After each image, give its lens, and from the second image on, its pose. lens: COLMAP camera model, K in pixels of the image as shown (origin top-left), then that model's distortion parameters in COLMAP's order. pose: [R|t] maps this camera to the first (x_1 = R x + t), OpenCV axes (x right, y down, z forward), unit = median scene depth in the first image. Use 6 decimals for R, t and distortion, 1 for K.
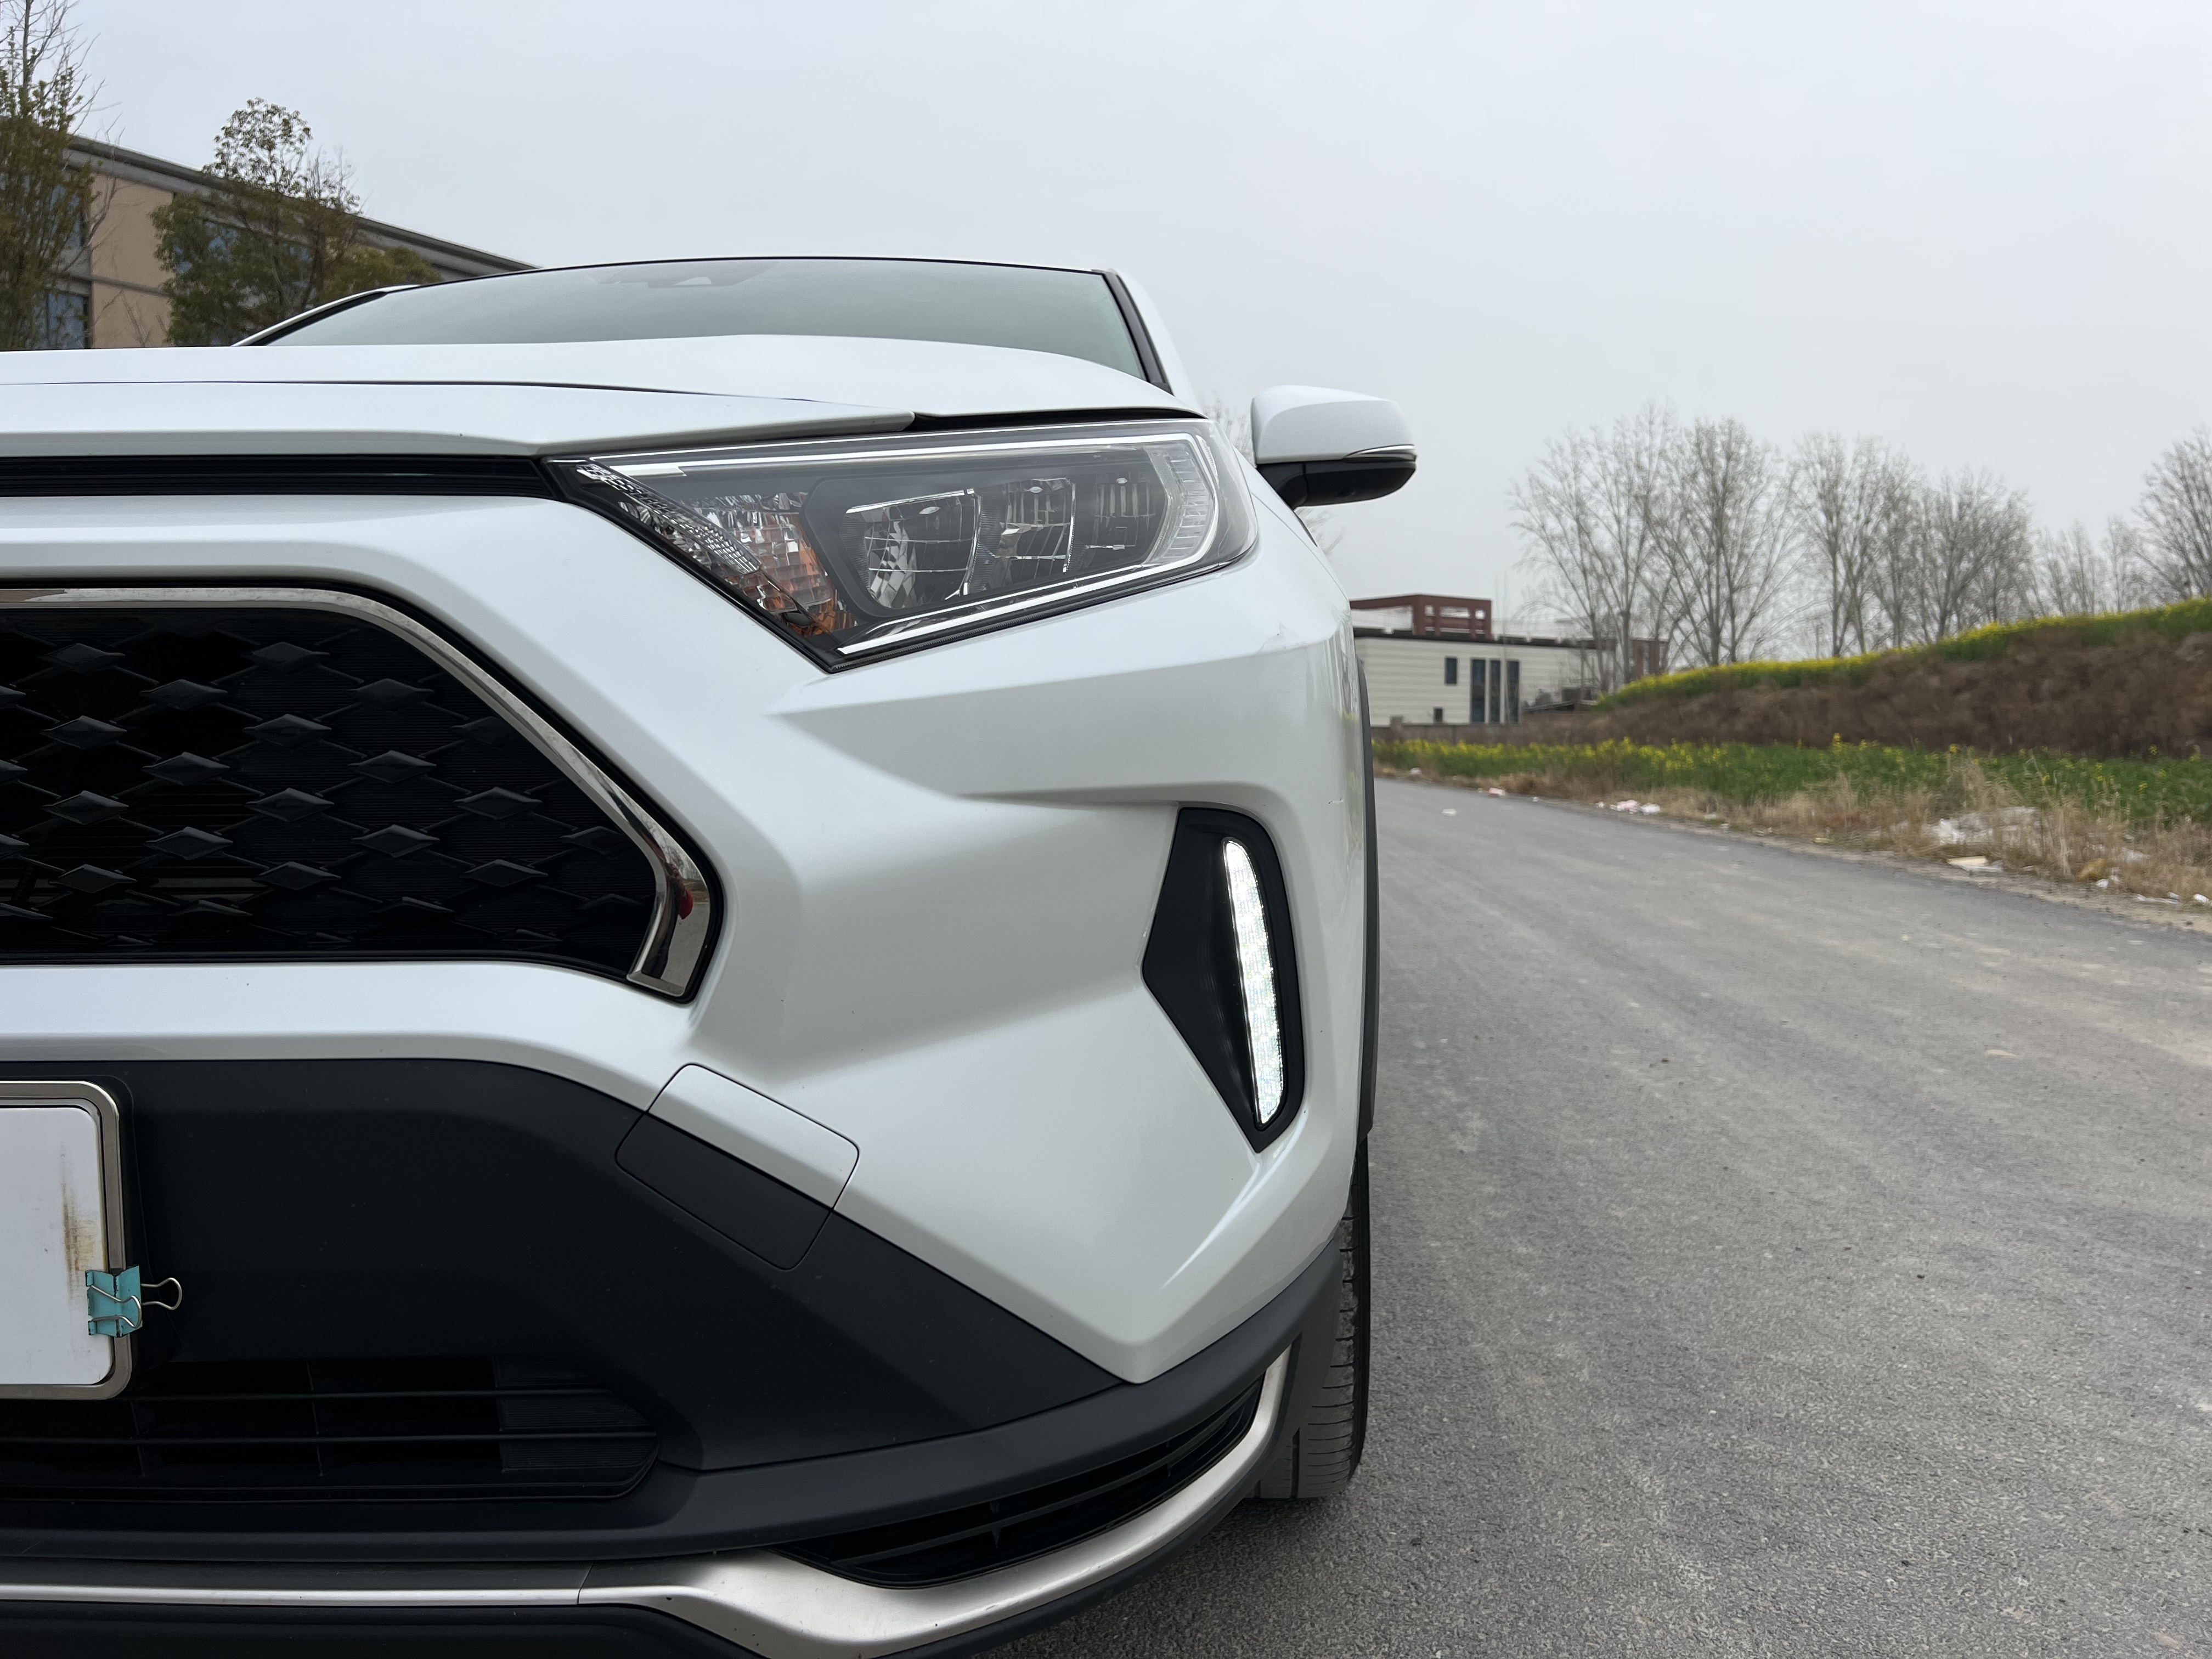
lens RADIAL K [[1647.1, 0, 1103.0], [0, 1647.1, 827.3], [0, 0, 1]] dist [0.067984, -0.096452]
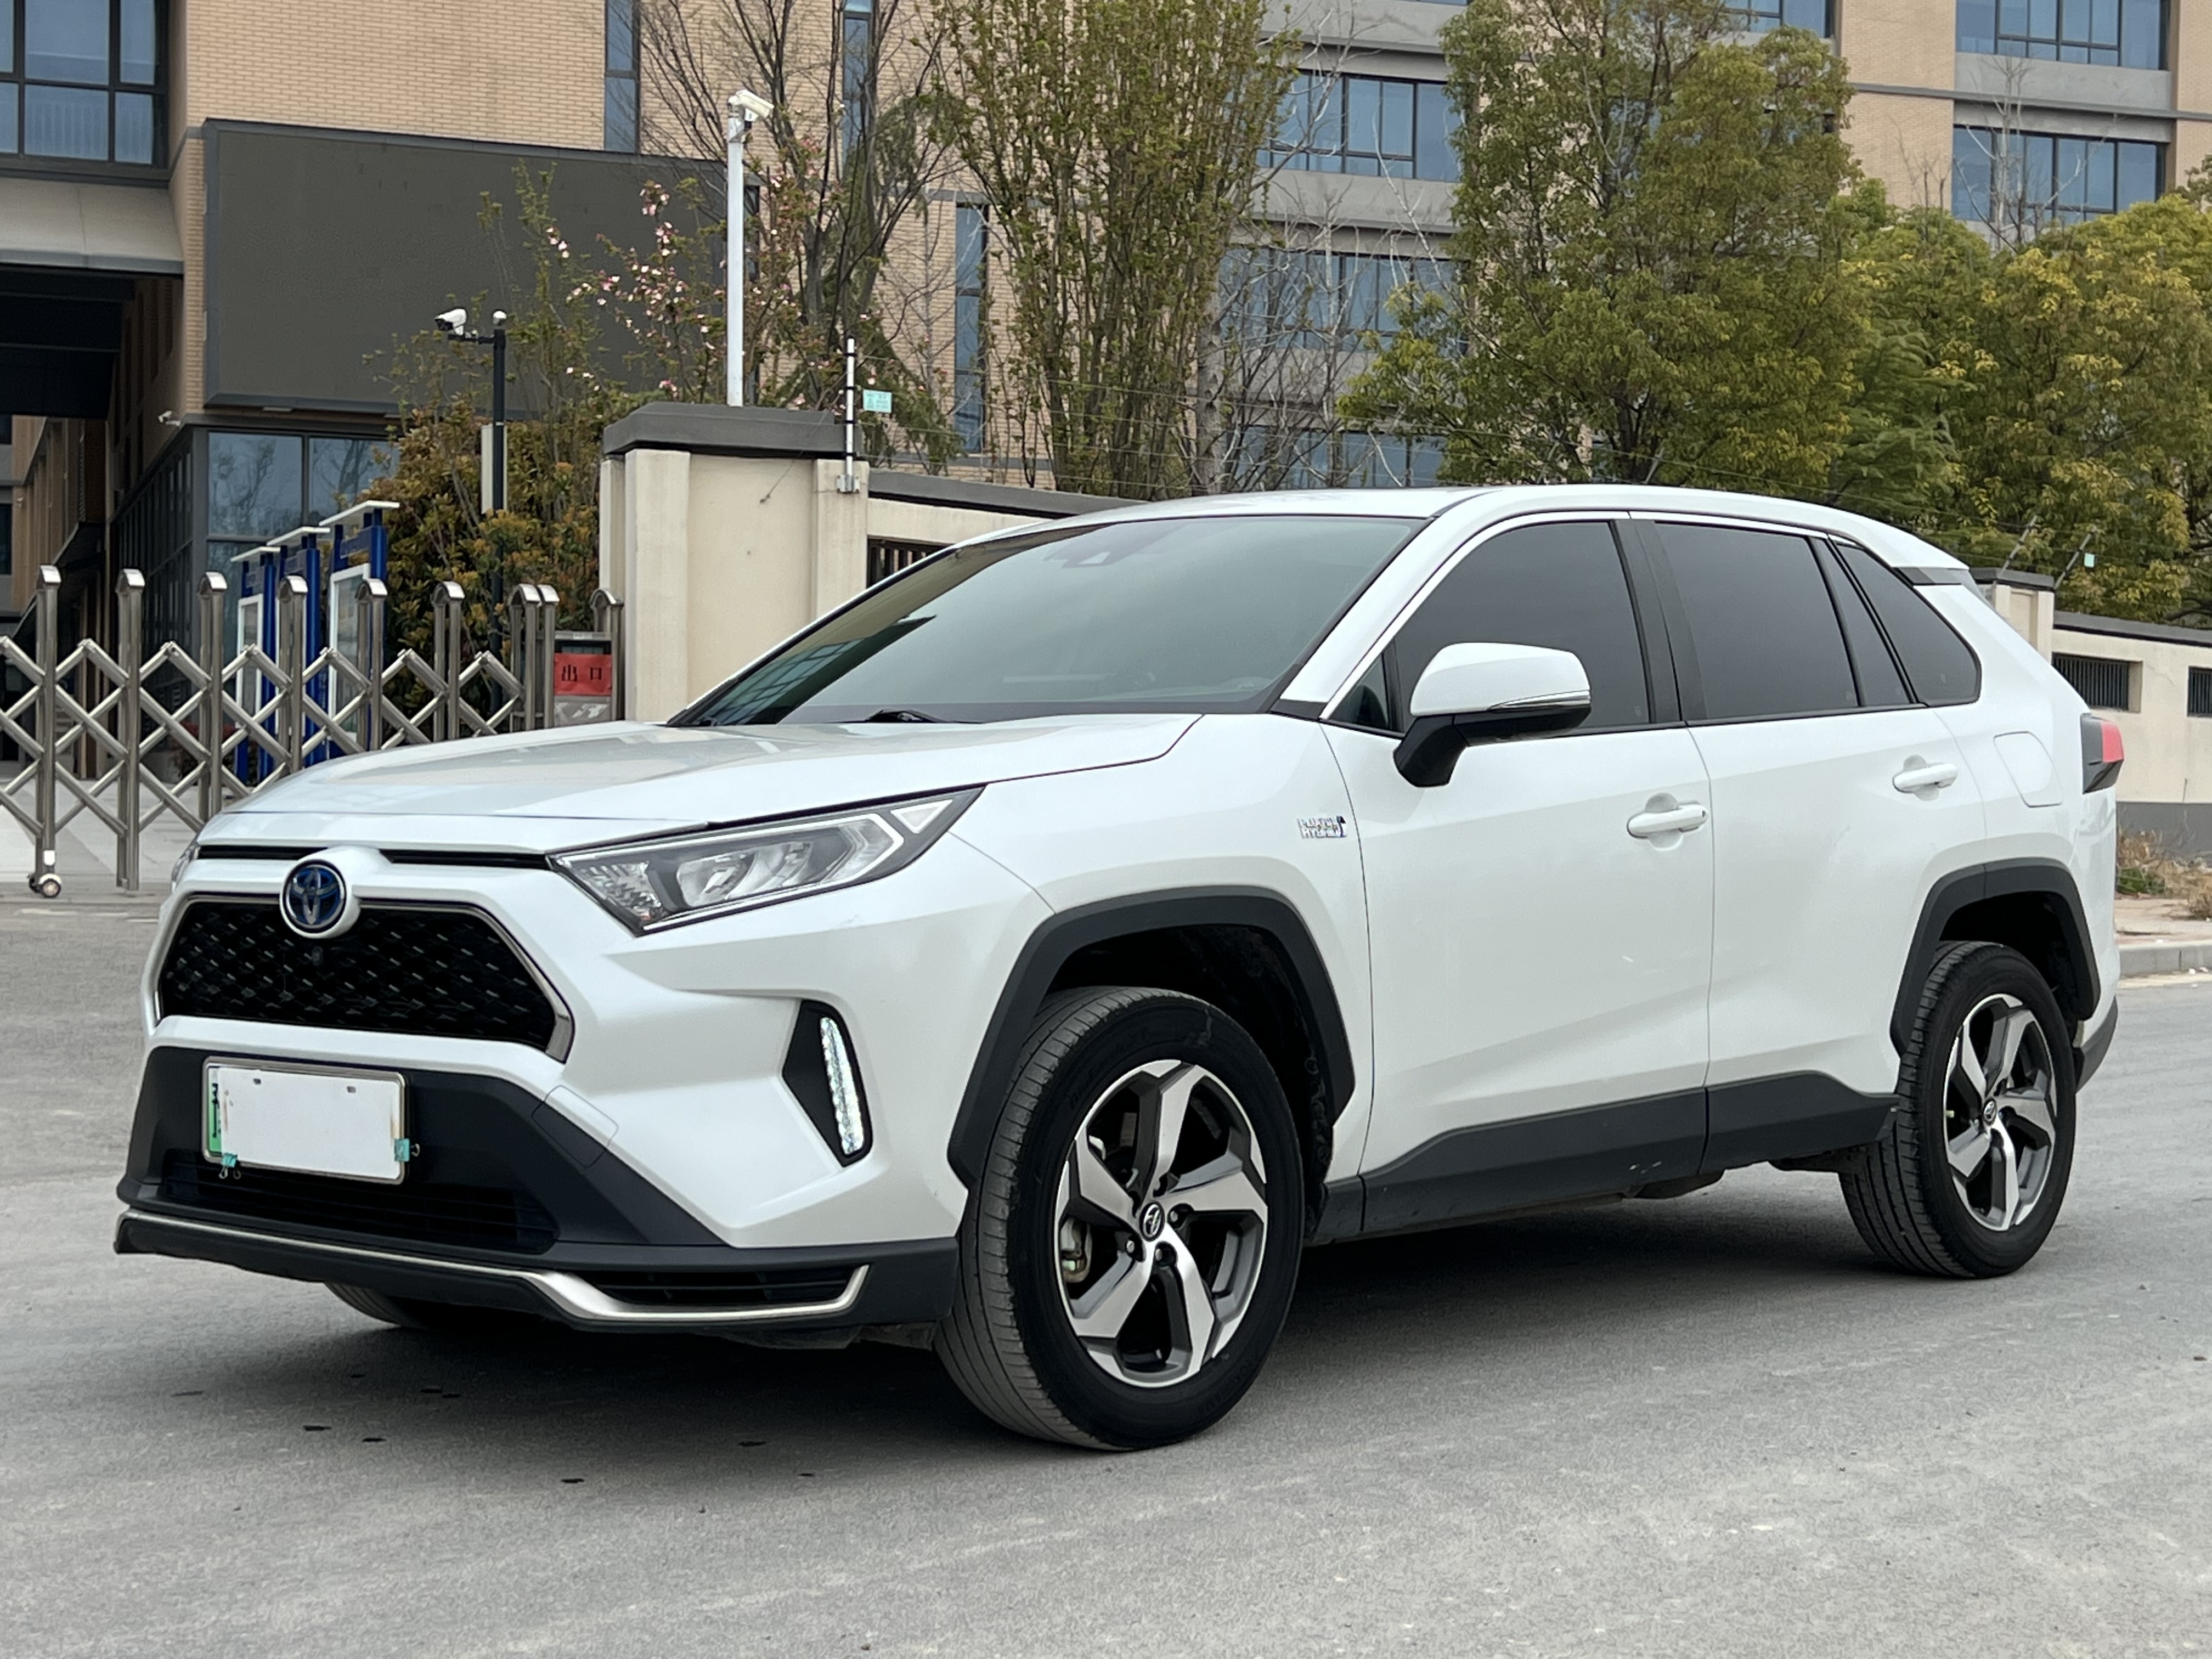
lens RADIAL K [[3336.4, 0, 1106.0], [0, 3336.4, 829.5], [0, 0, 1]] dist [0.204860, -0.581617]
pose [[0.797098, 0.034553, -0.602860, 3.266956], [-0.058179, 0.998111, -0.019717, -0.188888], [0.601040, 0.050790, 0.797603, -2.480595]]
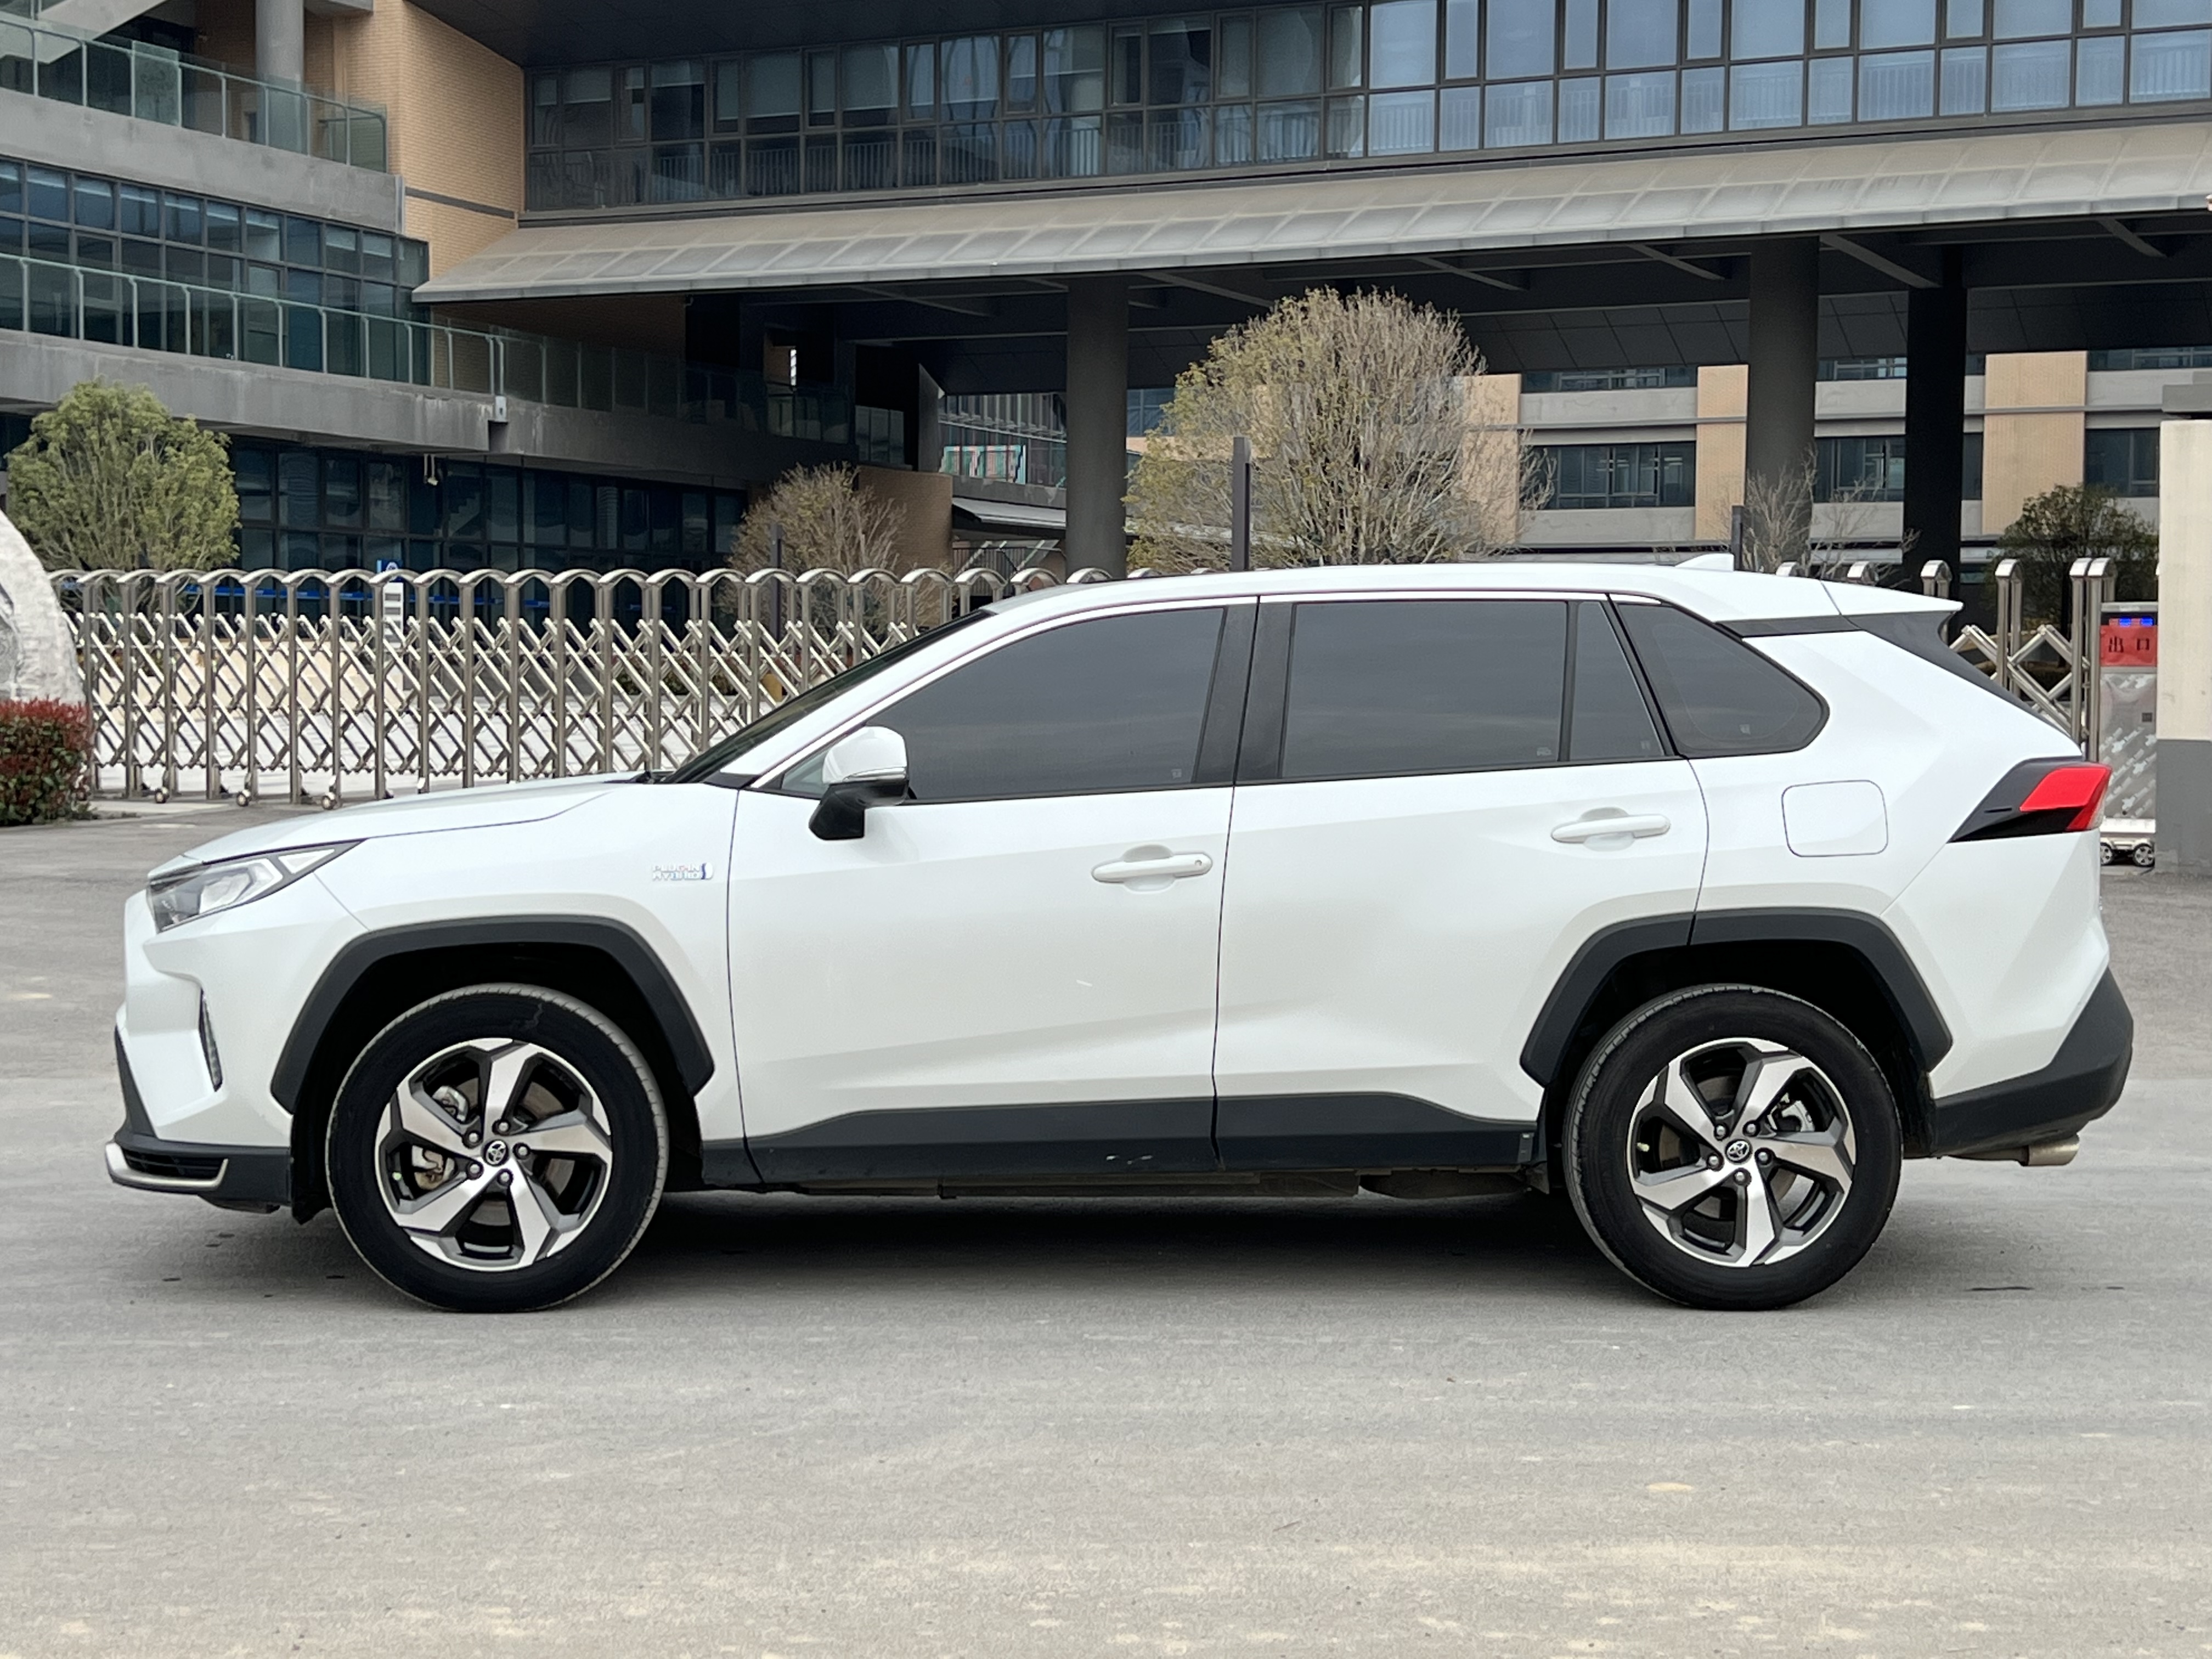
lens RADIAL K [[3336.4, 0, 1106.0], [0, 3336.4, 829.5], [0, 0, 1]] dist [0.204860, -0.581617]
pose [[0.145386, 0.078683, -0.986241, 7.520444], [-0.064236, 0.995480, 0.069951, -0.978338], [0.987287, 0.053182, 0.149784, 1.887172]]
